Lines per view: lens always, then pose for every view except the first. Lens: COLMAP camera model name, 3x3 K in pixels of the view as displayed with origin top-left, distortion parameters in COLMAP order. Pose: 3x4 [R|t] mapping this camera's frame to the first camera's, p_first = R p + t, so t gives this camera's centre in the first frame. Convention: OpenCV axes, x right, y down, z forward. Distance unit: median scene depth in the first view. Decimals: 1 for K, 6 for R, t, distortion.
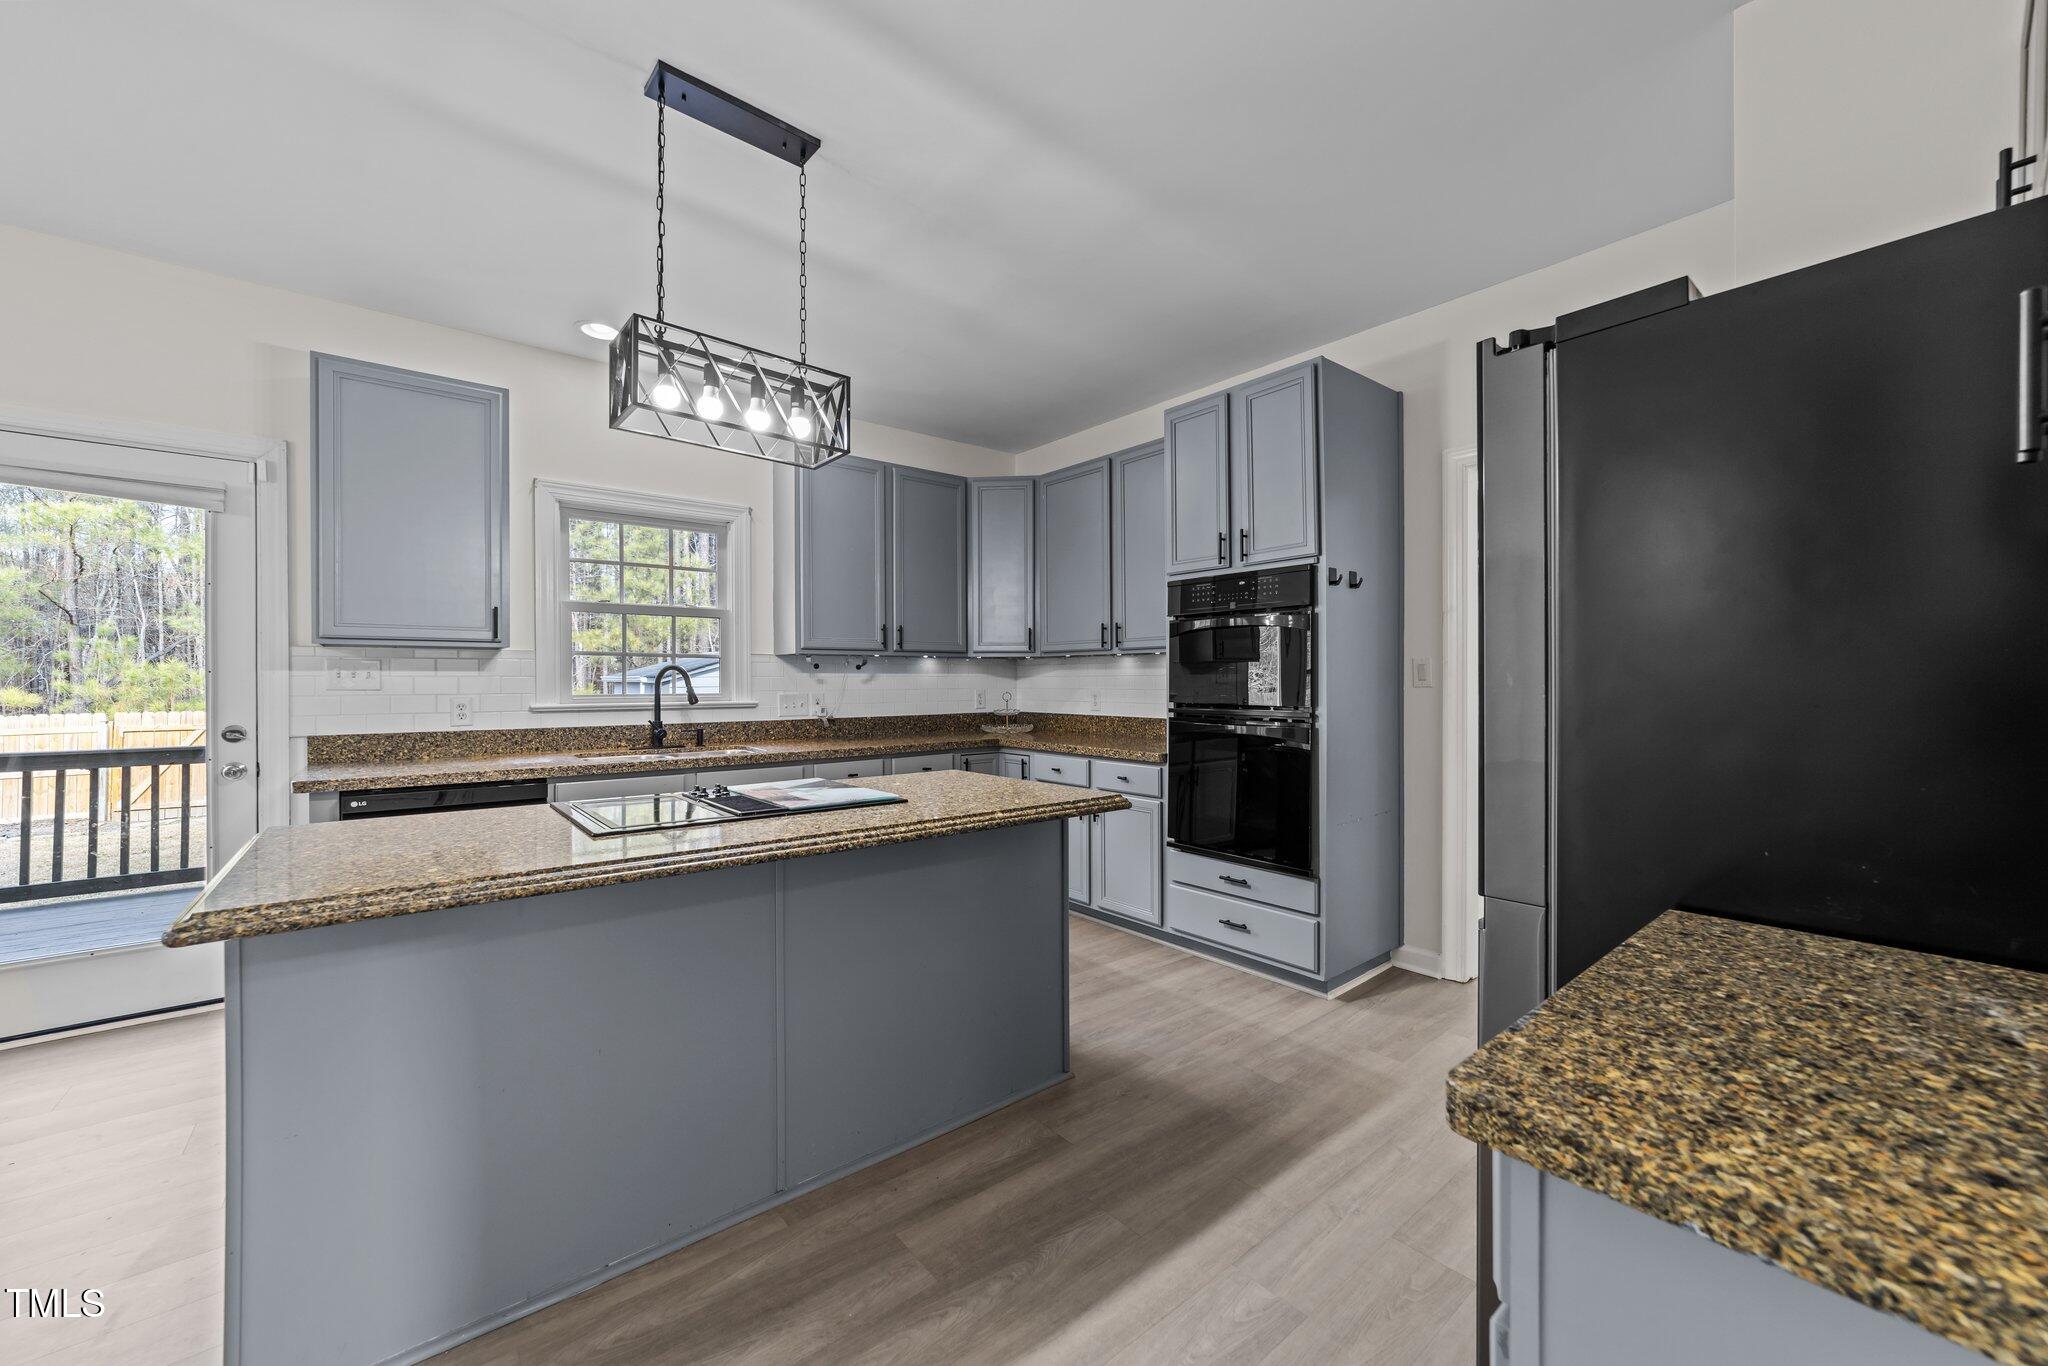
lens RADIAL K [[800.7, 0, 1021.3], [0, 800.7, 688.7], [0, 0, 1]] dist [0.015104, -0.000043]
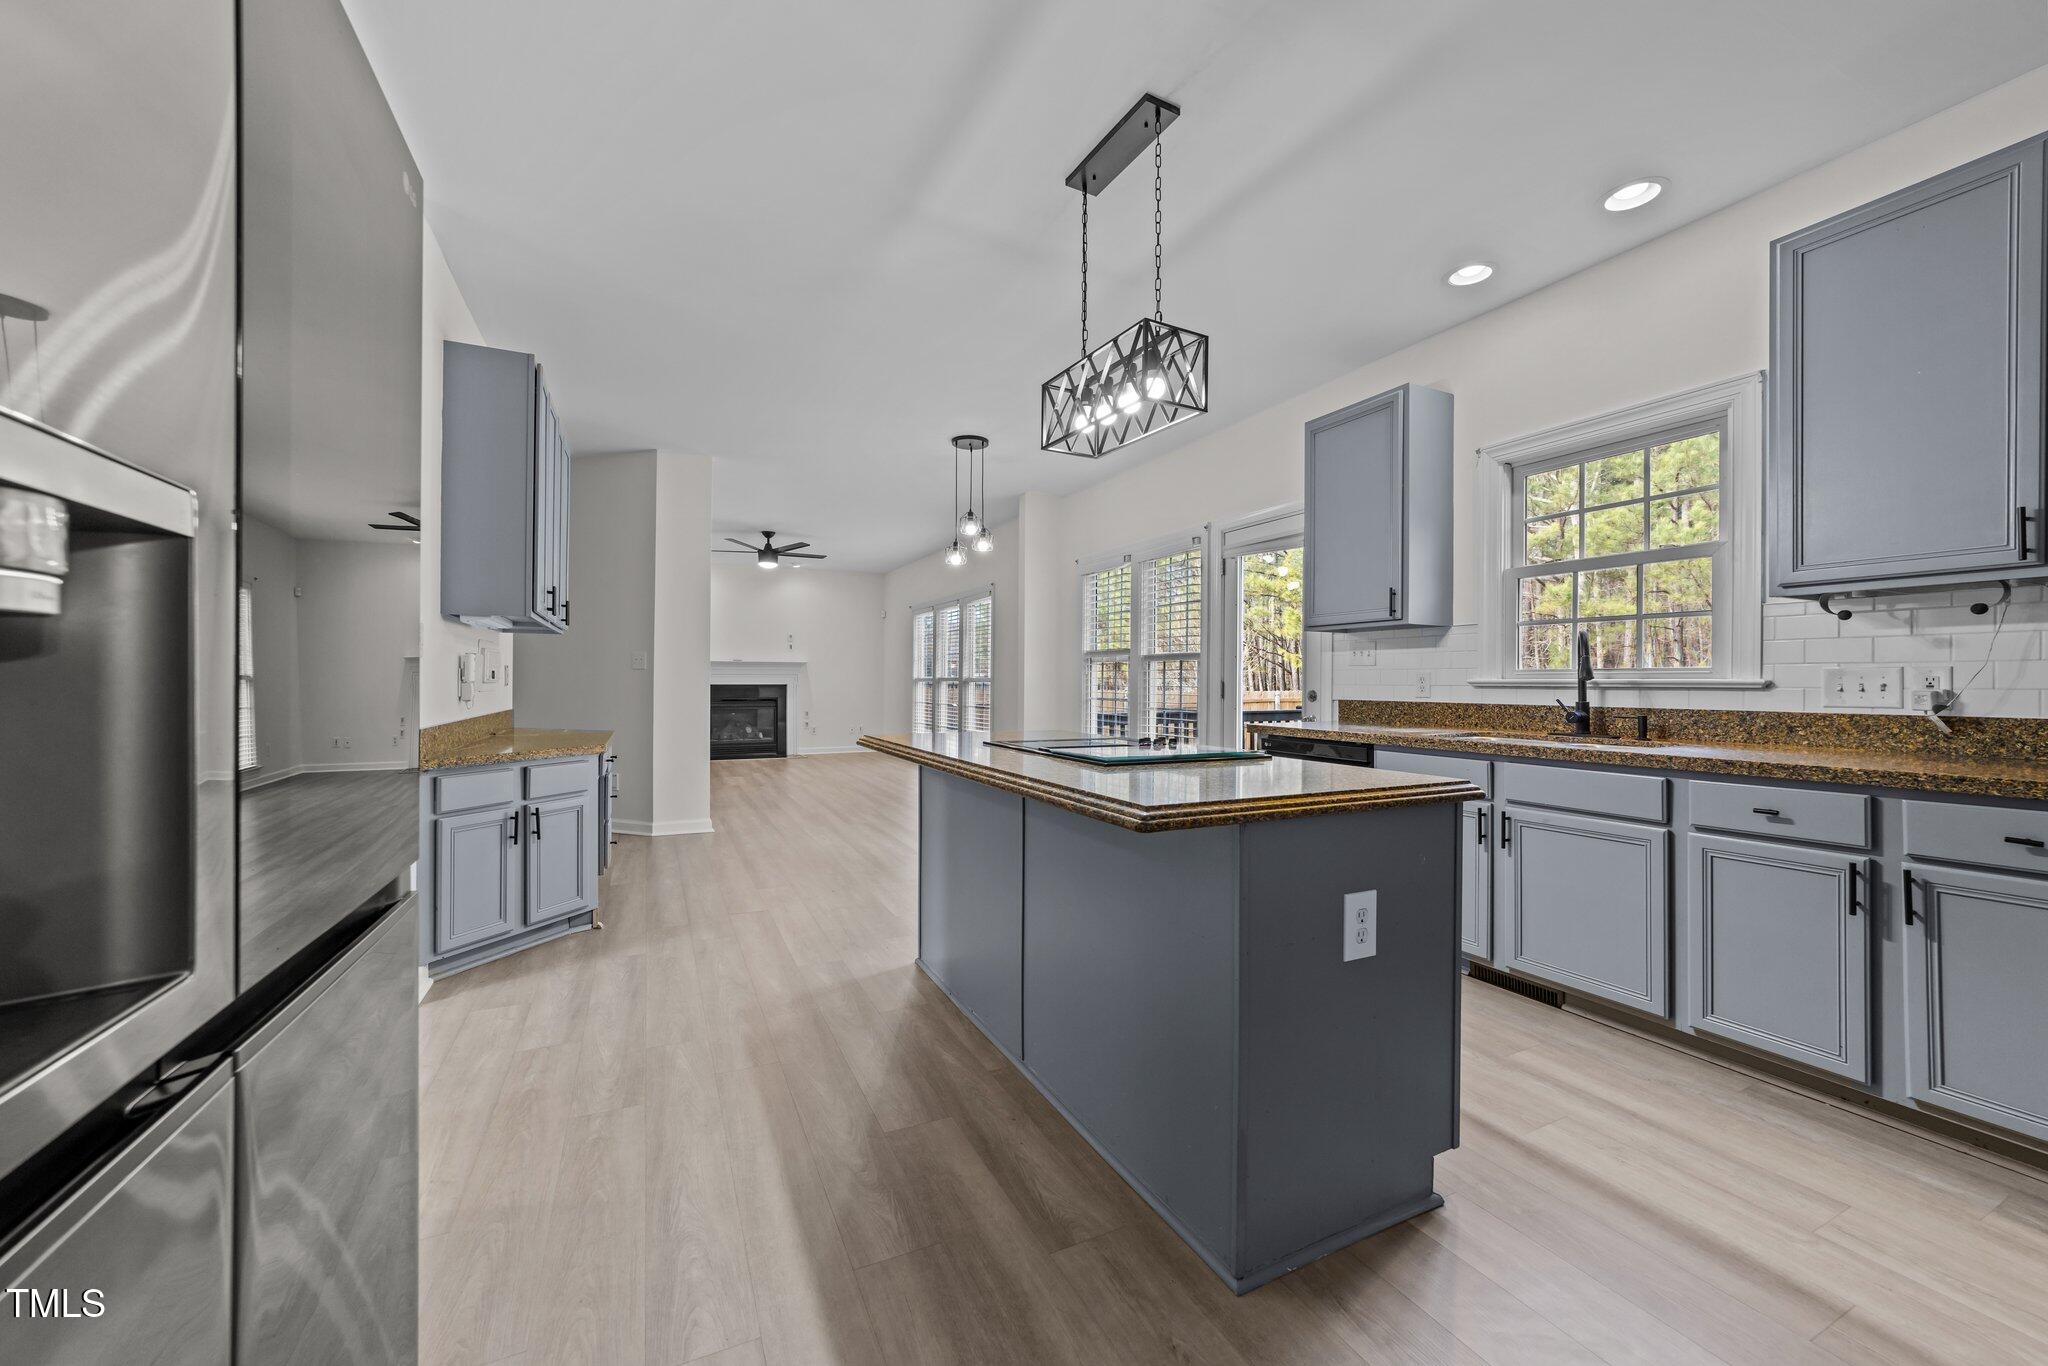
lens RADIAL K [[787.8, 0, 1024.0], [0, 787.8, 683.0], [0, 0, 1]] dist [-0.000514, -0.000053]
pose [[-0.234615, 0.003801, -0.972081, 0.542090], [-0.010929, 0.999919, 0.006548, 0.028132], [0.972027, 0.012160, -0.234555, 0.805841]]
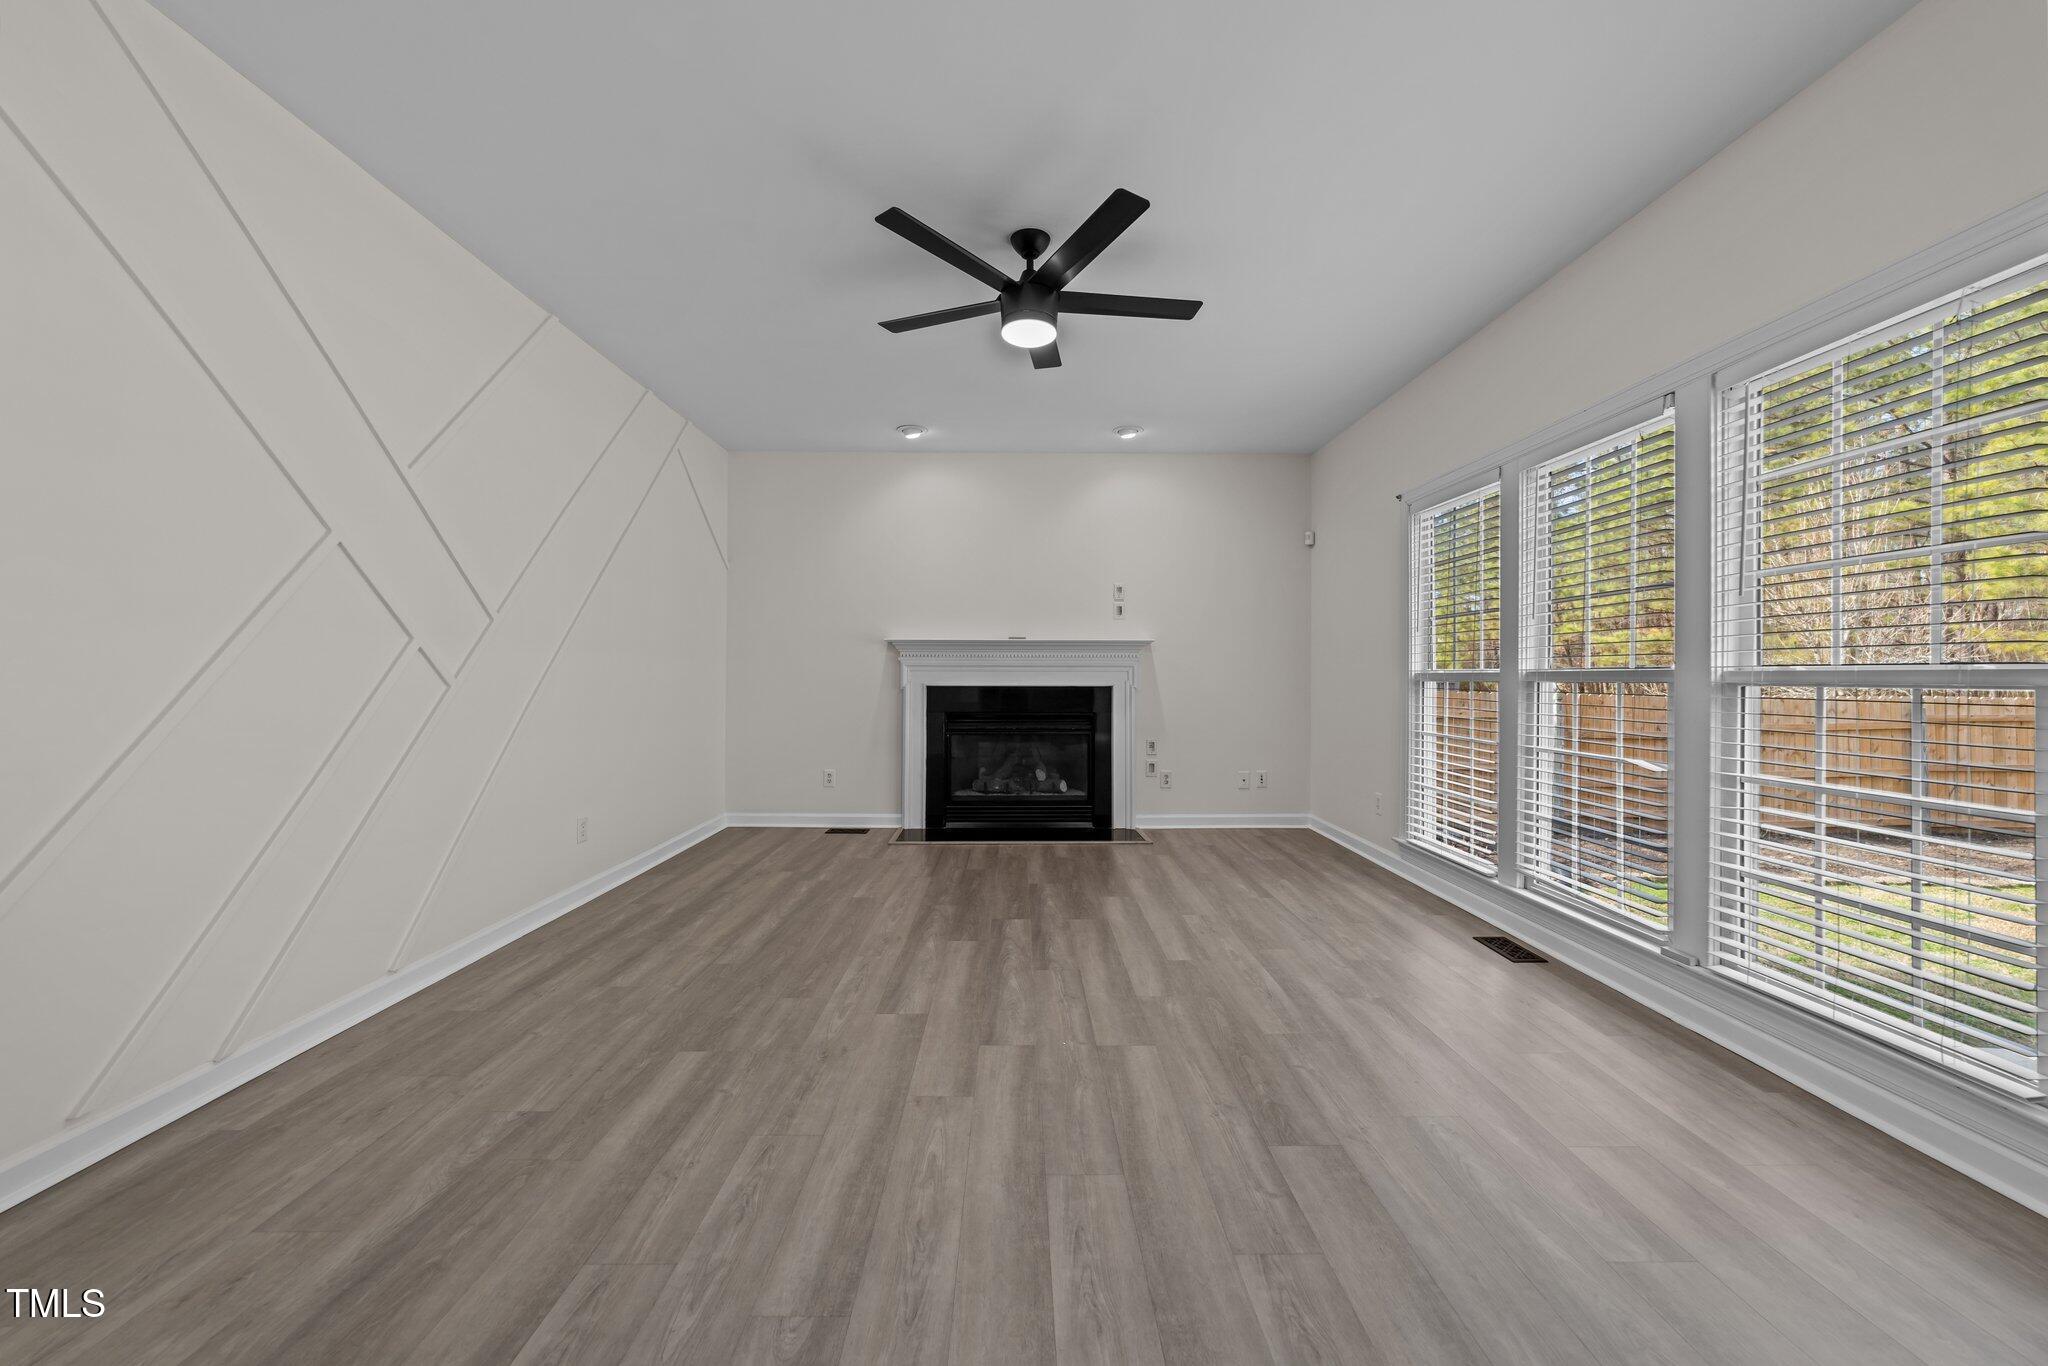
lens RADIAL K [[795.5, 0, 1028.8], [0, 795.5, 675.5], [0, 0, 1]] dist [-0.000697, -0.000034]
pose [[-0.619714, 0.001071, -0.784827, -1.206067], [-0.006921, 0.999953, 0.006830, 0.036934], [0.784797, 0.009664, -0.619677, -0.142167]]
